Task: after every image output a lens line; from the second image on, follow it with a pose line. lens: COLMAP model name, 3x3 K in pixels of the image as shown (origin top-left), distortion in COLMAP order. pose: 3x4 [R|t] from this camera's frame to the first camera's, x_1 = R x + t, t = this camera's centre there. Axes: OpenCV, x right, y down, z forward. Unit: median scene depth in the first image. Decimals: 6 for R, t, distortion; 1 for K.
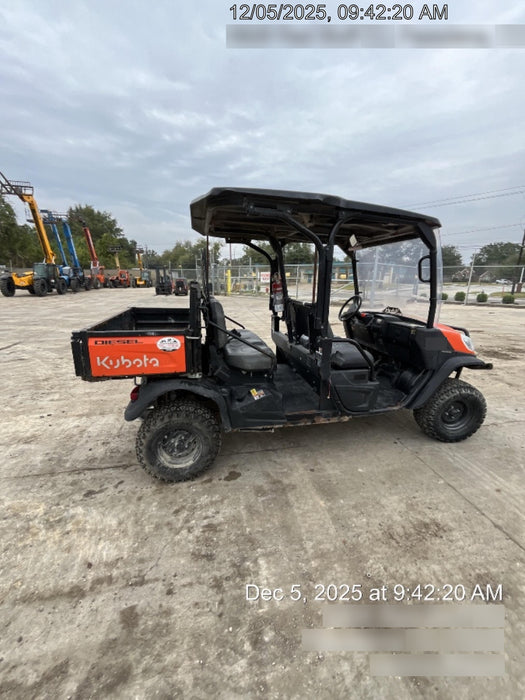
lens RADIAL K [[284.7, 0, 263.5], [0, 284.7, 349.9], [0, 0, 1]] dist [-0.004893, -0.000266]
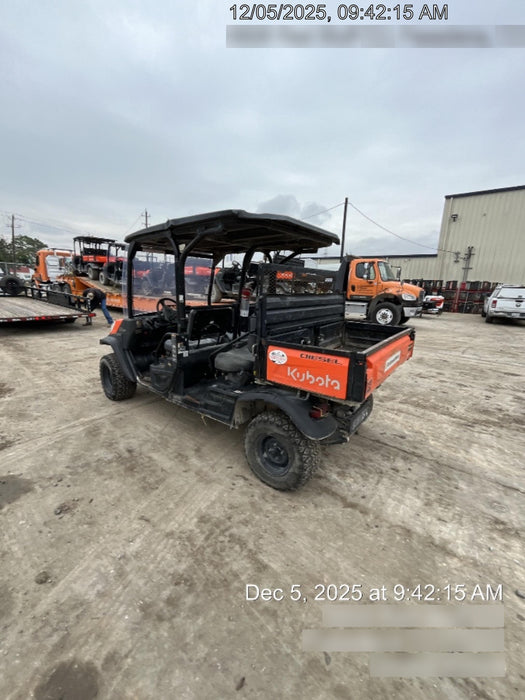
lens RADIAL K [[285.8, 0, 263.8], [0, 285.8, 348.7], [0, 0, 1]] dist [-0.000679, -0.001041]
pose [[-0.648684, -0.204274, 0.733131, -1.157564], [0.142266, 0.913778, 0.380486, -0.597981], [-0.747643, 0.351115, -0.563692, 2.247503]]
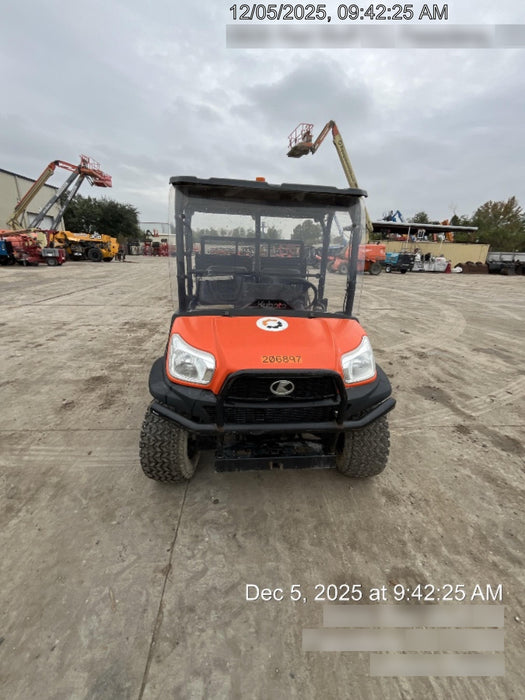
lens RADIAL K [[283.2, 0, 263.1], [0, 283.2, 350.8], [0, 0, 1]] dist [-0.004818, -0.000155]
pose [[-0.122744, 0.312930, -0.941811, 1.684492], [-0.277553, 0.900296, 0.335309, -0.392333], [0.952837, 0.302560, -0.023651, 1.584690]]
